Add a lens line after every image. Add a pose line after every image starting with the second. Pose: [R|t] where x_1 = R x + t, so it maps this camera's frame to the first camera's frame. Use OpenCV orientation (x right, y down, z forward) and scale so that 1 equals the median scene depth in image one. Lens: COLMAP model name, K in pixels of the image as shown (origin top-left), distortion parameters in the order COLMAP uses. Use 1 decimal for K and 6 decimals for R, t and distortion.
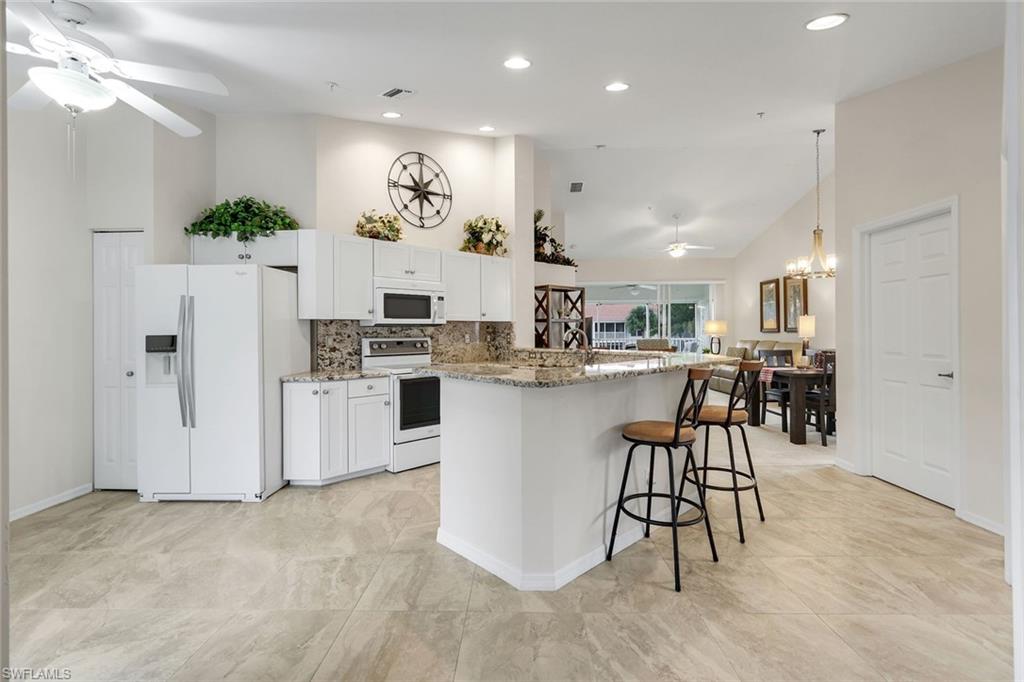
lens RADIAL K [[451.4, 0, 514.2], [0, 451.4, 331.3], [0, 0, 1]] dist [0.004908, -0.000474]
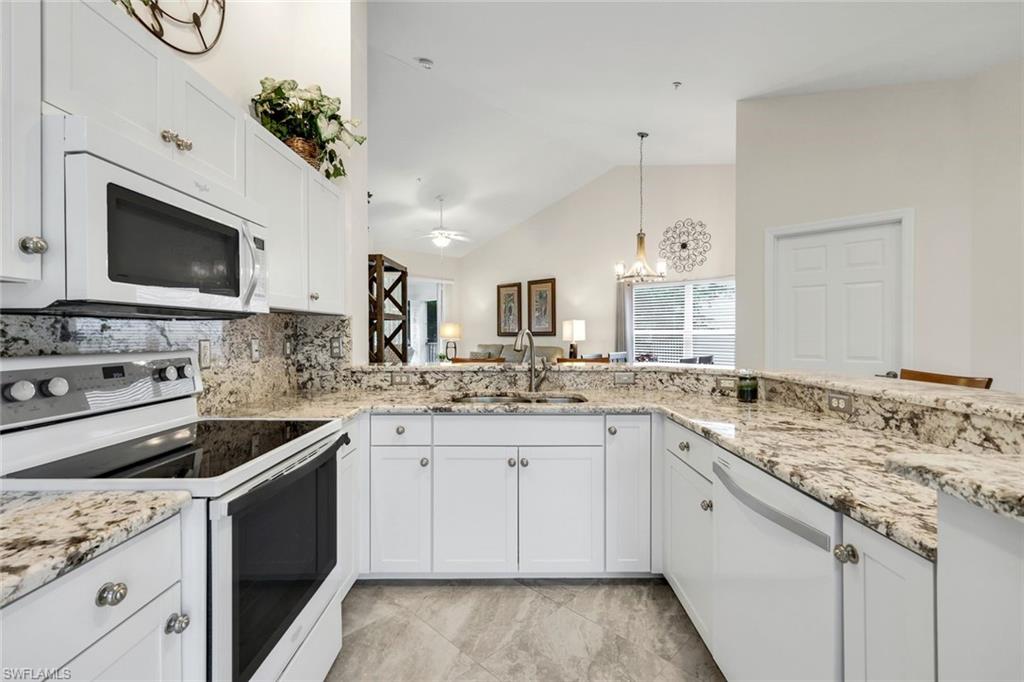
lens RADIAL K [[451.4, 0, 513.1], [0, 451.4, 336.8], [0, 0, 1]] dist [0.004908, -0.000474]
pose [[0.693945, -0.001234, 0.720027, -0.258632], [-0.001119, 0.999995, 0.002792, 0.001825], [-0.720028, -0.002743, 0.693940, 0.541625]]
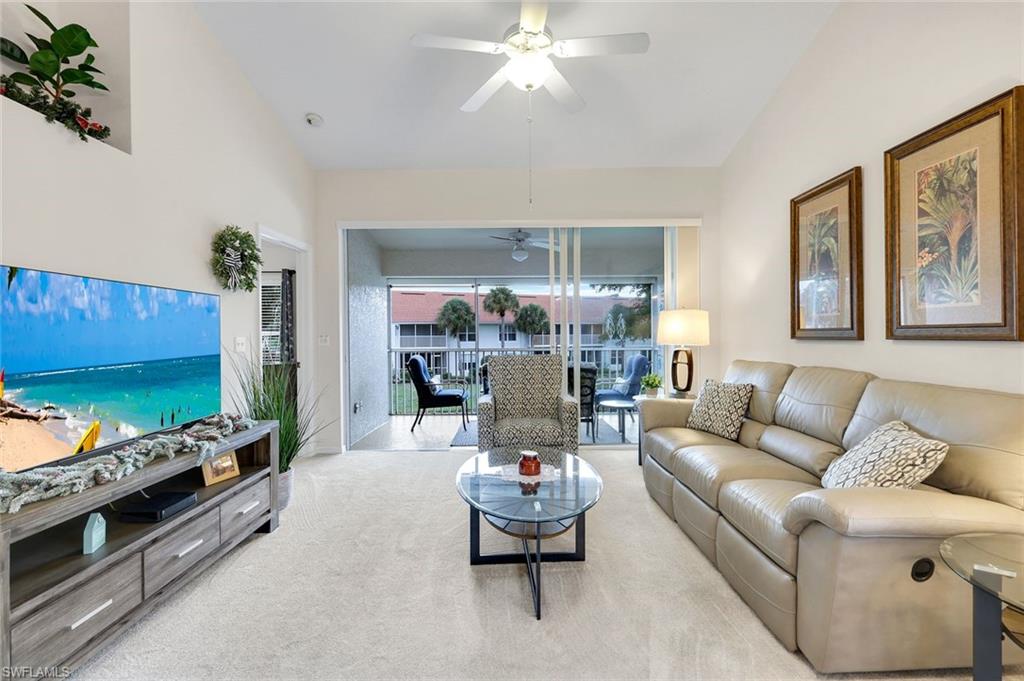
lens RADIAL K [[451.4, 0, 512.4], [0, 451.4, 337.1], [0, 0, 1]] dist [0.004908, -0.000474]
pose [[0.999867, -0.000362, 0.016327, 0.585685], [0.000236, 0.999971, 0.007668, -0.004068], [-0.016329, -0.007663, 0.999837, 1.189884]]
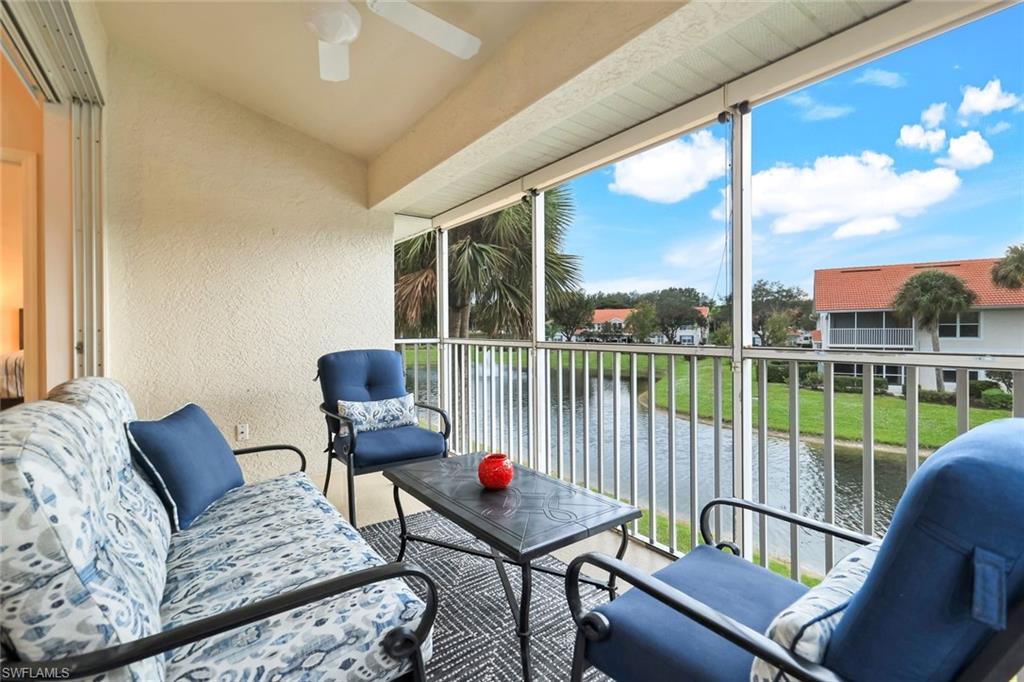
lens RADIAL K [[448.8, 0, 512.3], [0, 448.8, 332.4], [0, 0, 1]] dist [-0.003373, -0.000255]
pose [[0.598541, 0.009194, -0.801039, 0.972778], [0.001606, 0.999918, 0.012676, 0.008798], [0.801091, -0.008874, 0.598477, 2.367615]]
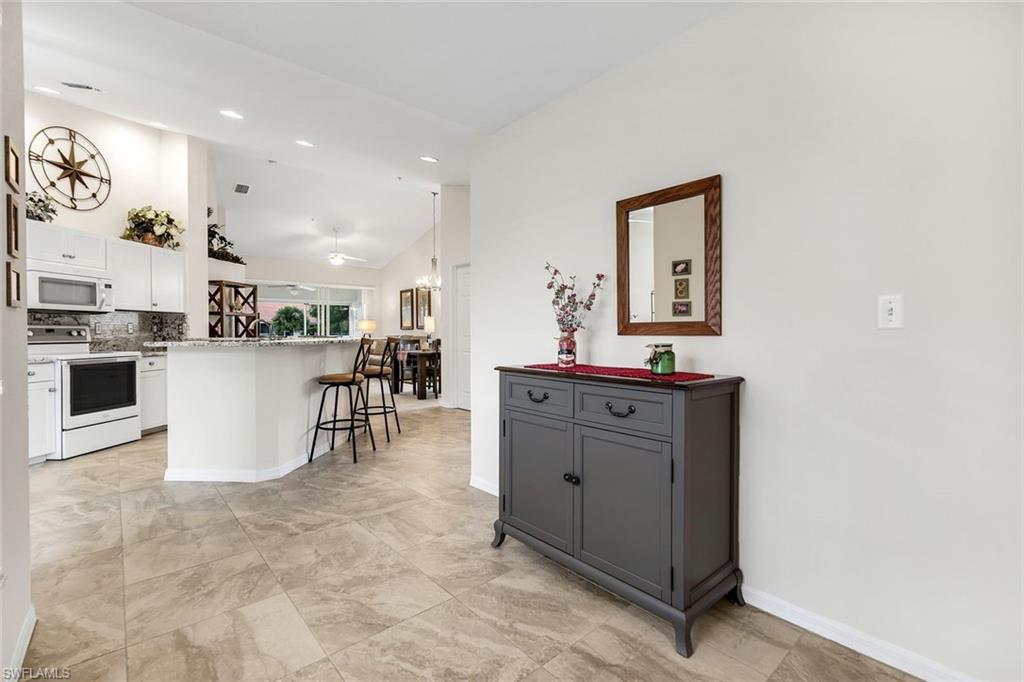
lens RADIAL K [[451.4, 0, 509.0], [0, 451.4, 337.0], [0, 0, 1]] dist [0.004908, -0.000474]
pose [[0.743983, -0.001977, 0.668196, -0.157109], [-0.002272, 0.999982, 0.005488, 0.028936], [-0.668195, -0.005601, 0.743965, -0.303247]]
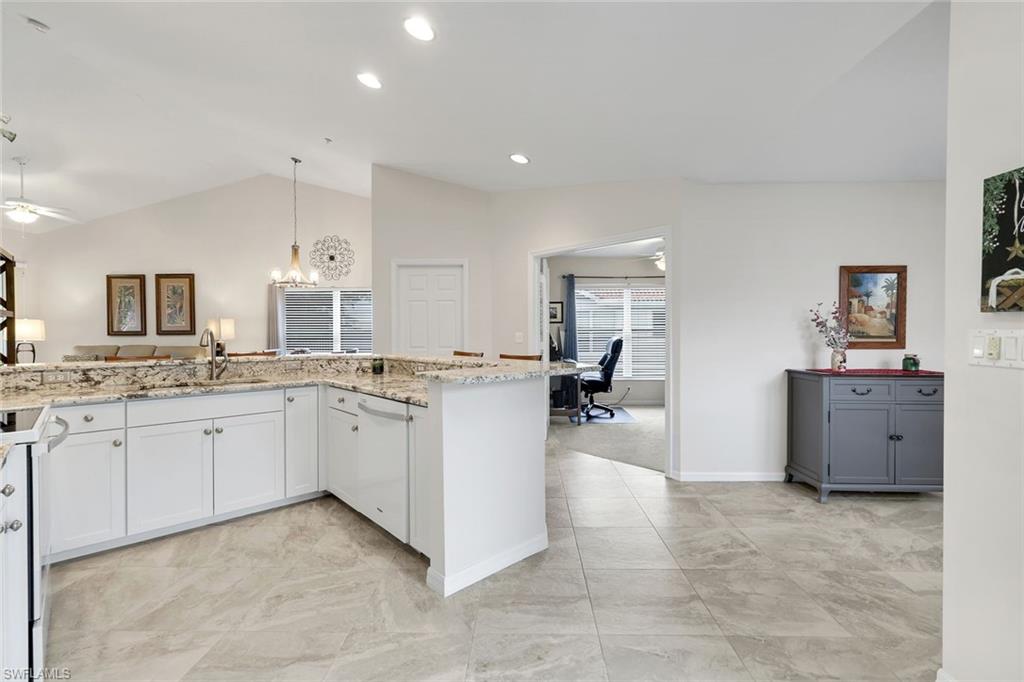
lens RADIAL K [[451.4, 0, 512.1], [0, 451.4, 336.0], [0, 0, 1]] dist [0.004908, -0.000474]
pose [[0.016963, -0.004541, 0.999846, -0.500441], [0.003831, 0.999983, 0.004477, 0.003592], [-0.999849, 0.003755, 0.016980, 0.455493]]
